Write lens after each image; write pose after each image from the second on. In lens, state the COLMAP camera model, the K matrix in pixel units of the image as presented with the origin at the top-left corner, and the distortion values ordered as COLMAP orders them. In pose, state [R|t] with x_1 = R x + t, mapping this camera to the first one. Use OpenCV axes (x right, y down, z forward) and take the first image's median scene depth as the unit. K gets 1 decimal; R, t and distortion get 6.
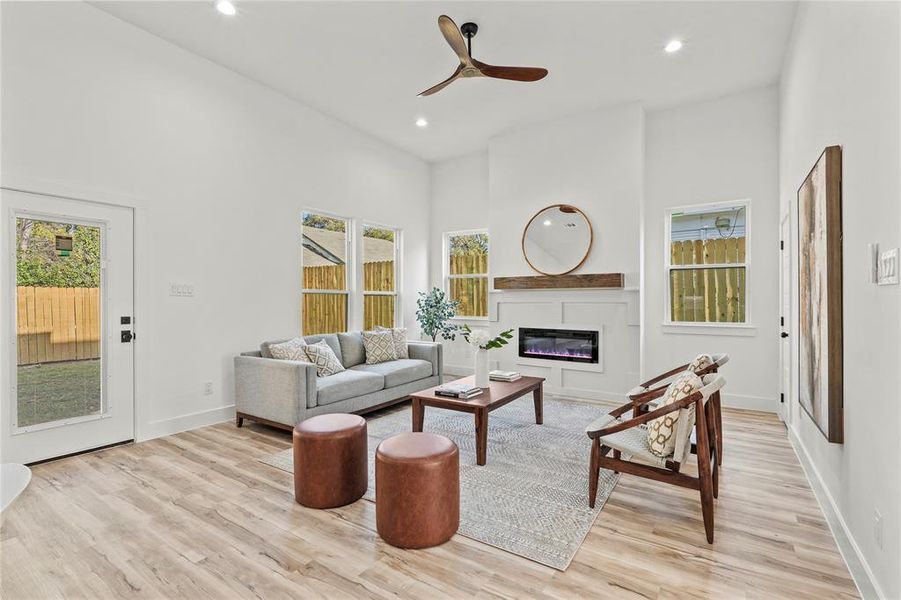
lens RADIAL K [[414.9, 0, 449.5], [0, 414.9, 302.0], [0, 0, 1]] dist [0.000631, 0.000562]
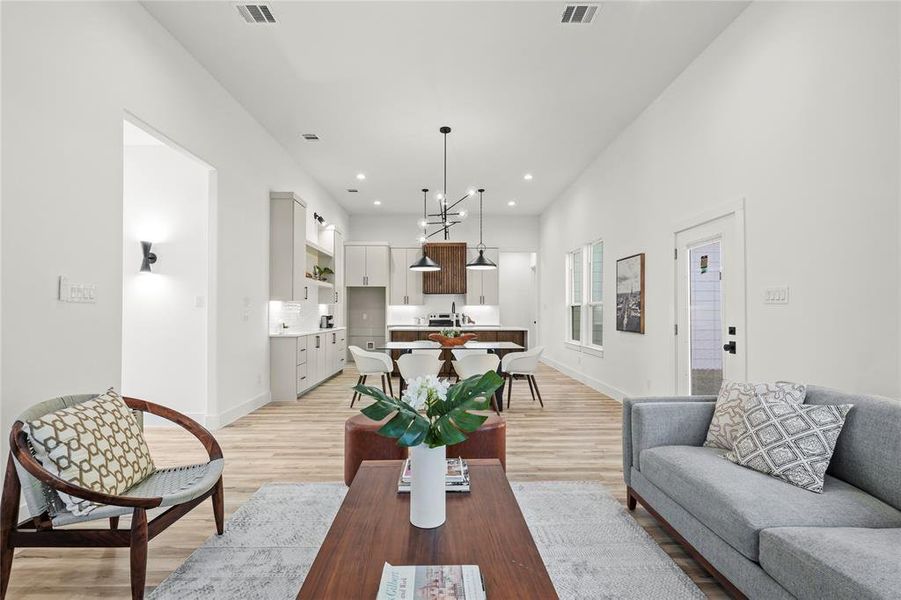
lens RADIAL K [[414.9, 0, 449.5], [0, 414.9, 302.0], [0, 0, 1]] dist [0.000631, 0.000562]
pose [[-0.824470, -0.013492, -0.565745, 0.224794], [-0.002003, 0.999779, -0.020924, -0.001205], [0.565902, -0.016118, -0.824315, 1.019412]]
